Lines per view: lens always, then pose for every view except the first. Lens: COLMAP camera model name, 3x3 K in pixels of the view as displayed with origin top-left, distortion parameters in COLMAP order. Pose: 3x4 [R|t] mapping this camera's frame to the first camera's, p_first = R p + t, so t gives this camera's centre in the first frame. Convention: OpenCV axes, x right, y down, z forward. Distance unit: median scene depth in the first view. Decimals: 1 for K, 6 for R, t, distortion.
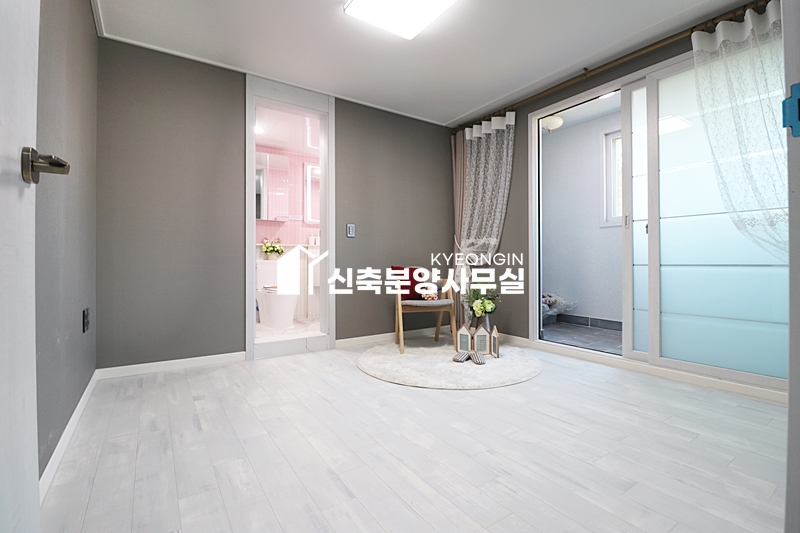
lens RADIAL K [[370.2, 0, 400.1], [0, 370.2, 264.4], [0, 0, 1]] dist [-0.008115, -0.009050]
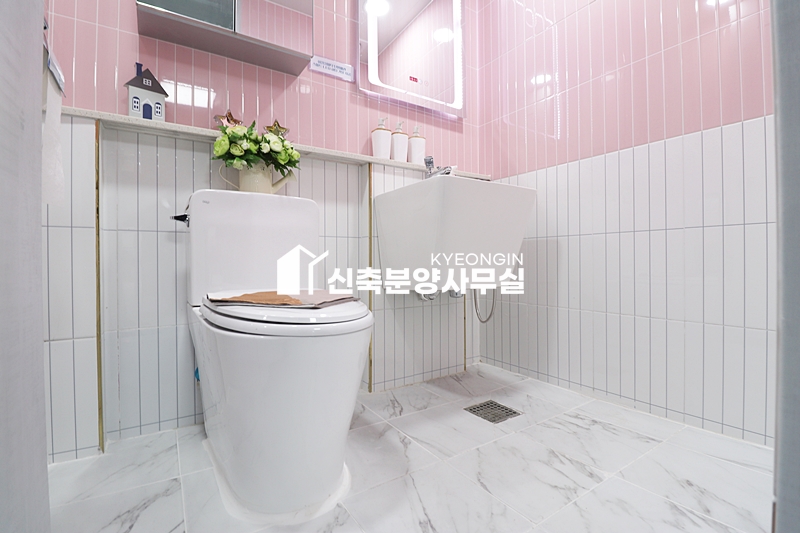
lens RADIAL K [[370.2, 0, 401.4], [0, 370.2, 264.9], [0, 0, 1]] dist [-0.008115, -0.009050]
pose [[0.999962, -0.004749, 0.007296, -0.234966], [0.004746, 0.999989, 0.000493, 0.039060], [-0.007298, -0.000458, 0.999973, 0.713571]]
